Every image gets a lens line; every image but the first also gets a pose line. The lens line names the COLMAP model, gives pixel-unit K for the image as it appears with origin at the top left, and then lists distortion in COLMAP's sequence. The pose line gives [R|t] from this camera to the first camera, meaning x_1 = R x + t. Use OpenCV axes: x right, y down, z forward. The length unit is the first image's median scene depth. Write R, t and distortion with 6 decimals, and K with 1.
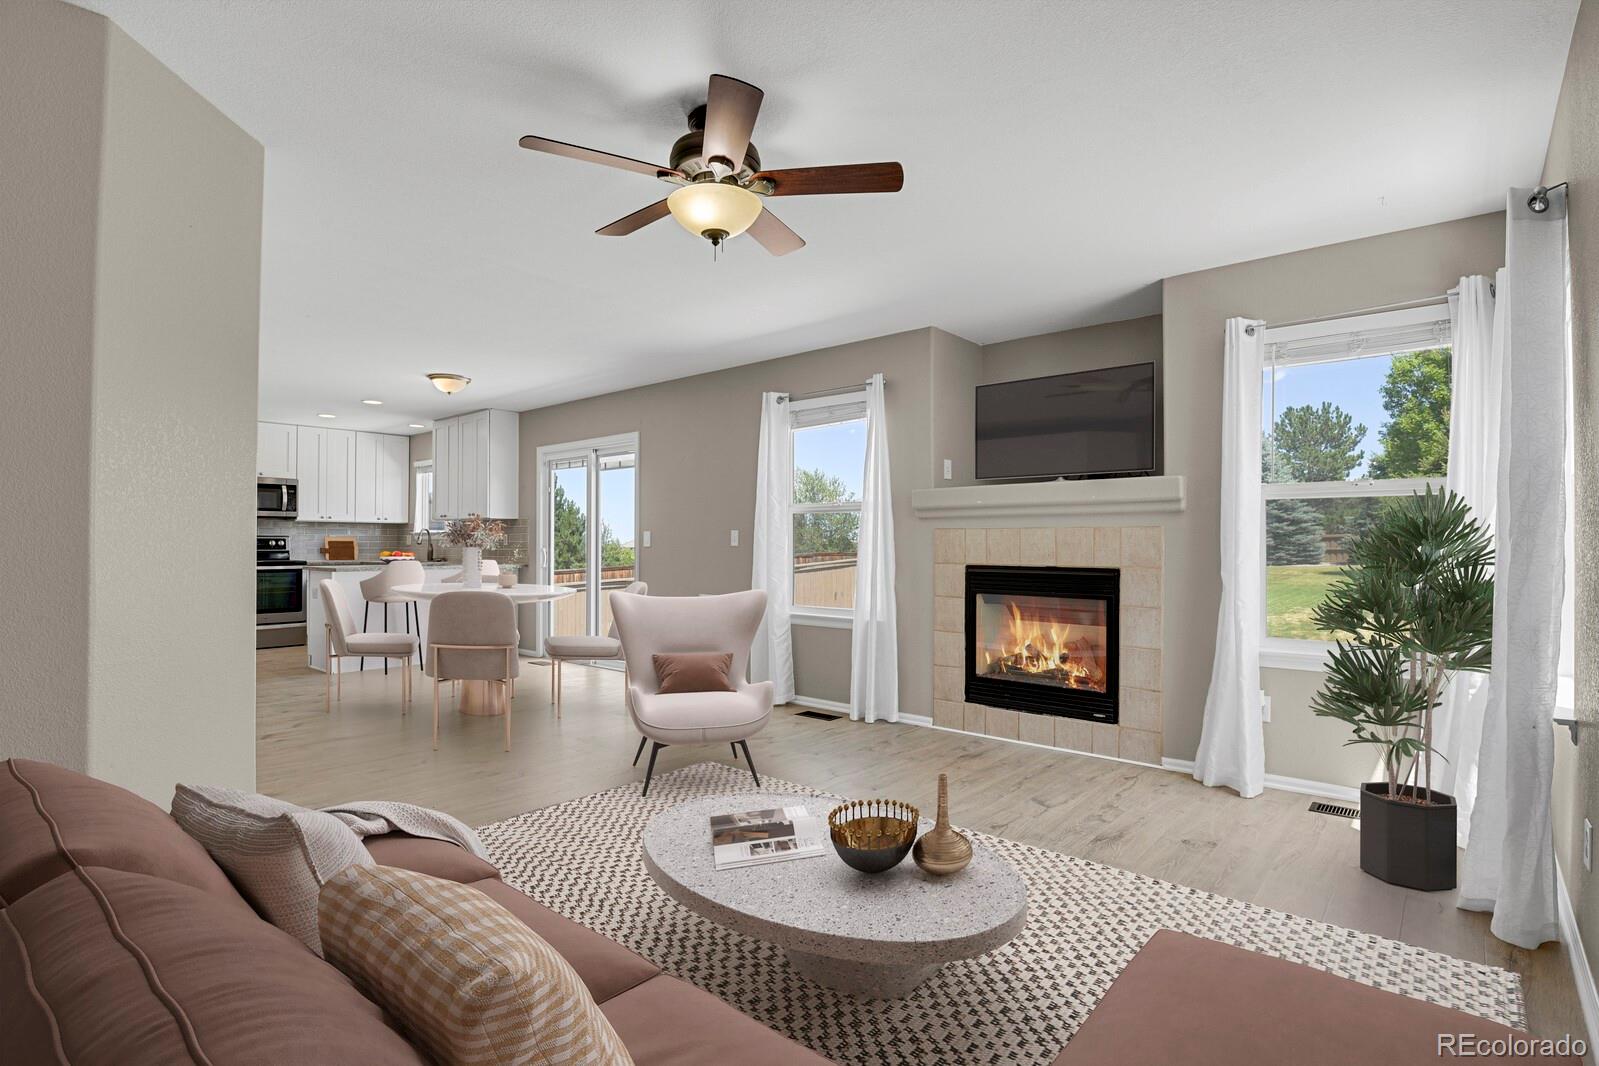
lens RADIAL K [[789.6, 0, 814.2], [0, 789.6, 538.3], [0, 0, 1]] dist [-0.025199, -0.002139]
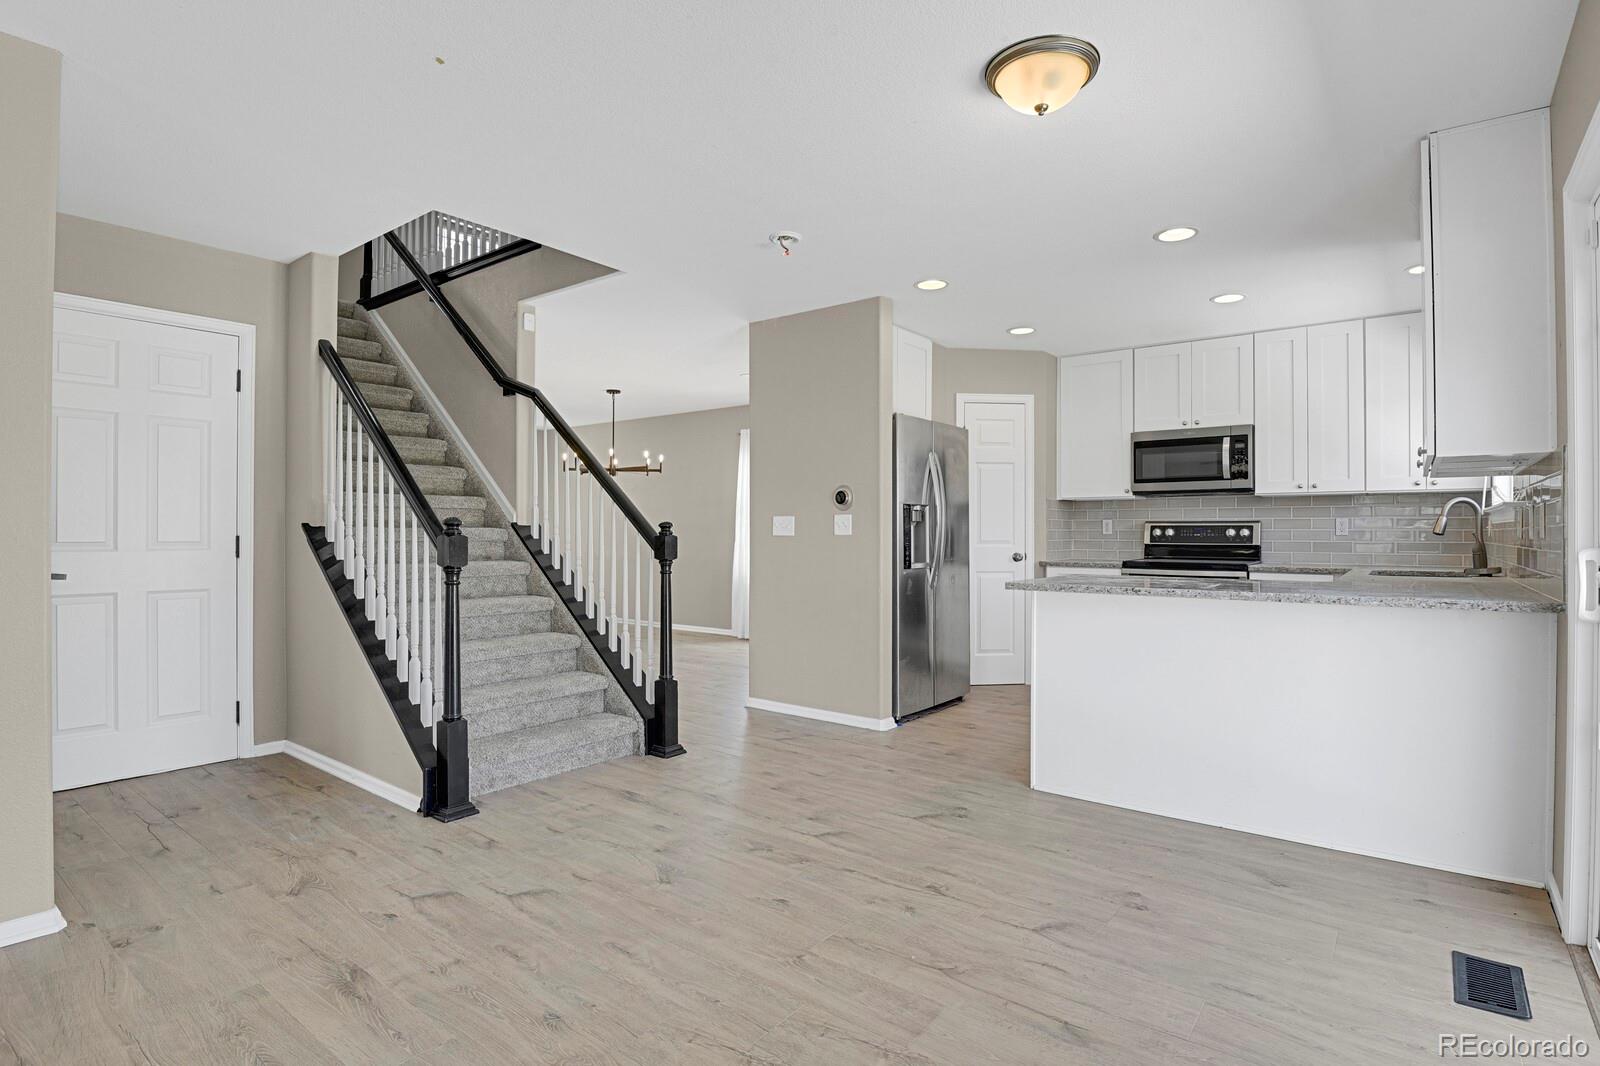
lens RADIAL K [[790.1, 0, 783.2], [0, 790.1, 538.4], [0, 0, 1]] dist [-0.025199, -0.002139]
pose [[0.012260, 0.005030, -0.999912, -0.077880], [0.006226, 0.999968, 0.005106, 0.005091], [0.999905, -0.006288, 0.012228, 0.641307]]
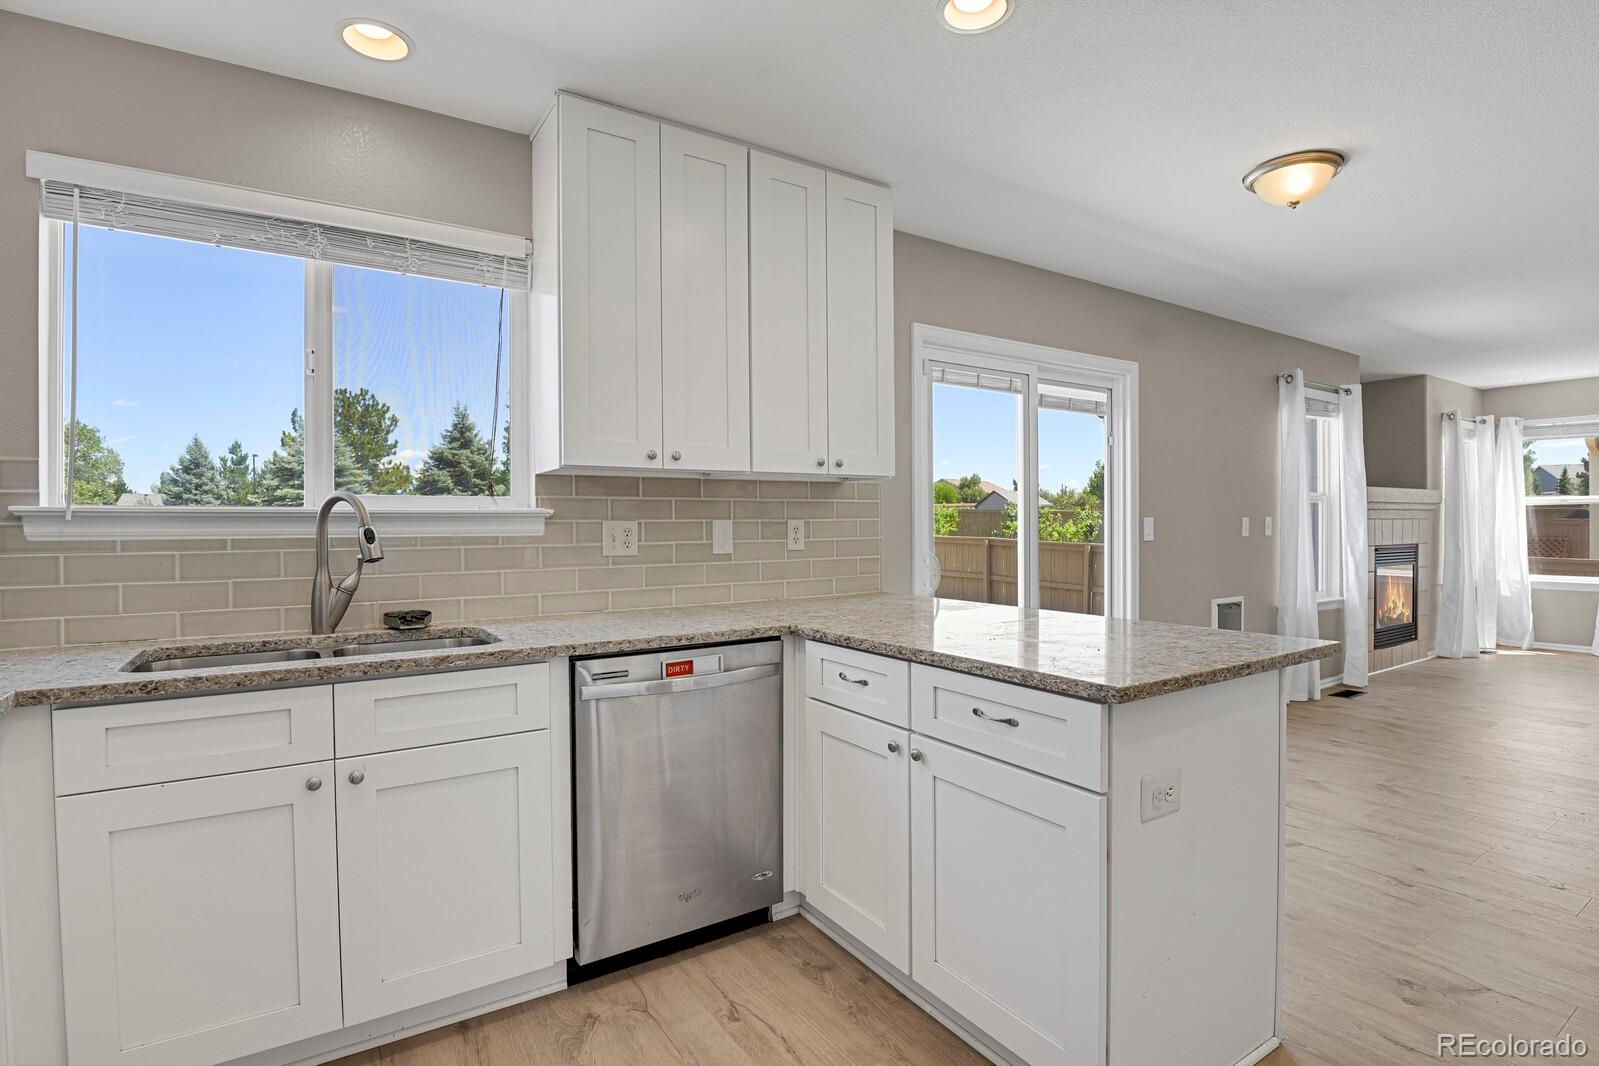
lens RADIAL K [[789.6, 0, 806.5], [0, 789.6, 531.7], [0, 0, 1]] dist [-0.025199, -0.002139]
pose [[0.277403, -0.011734, 0.960682, -0.708846], [0.002745, 0.999931, 0.011421, -0.003930], [-0.960750, -0.000531, 0.277416, 0.836614]]
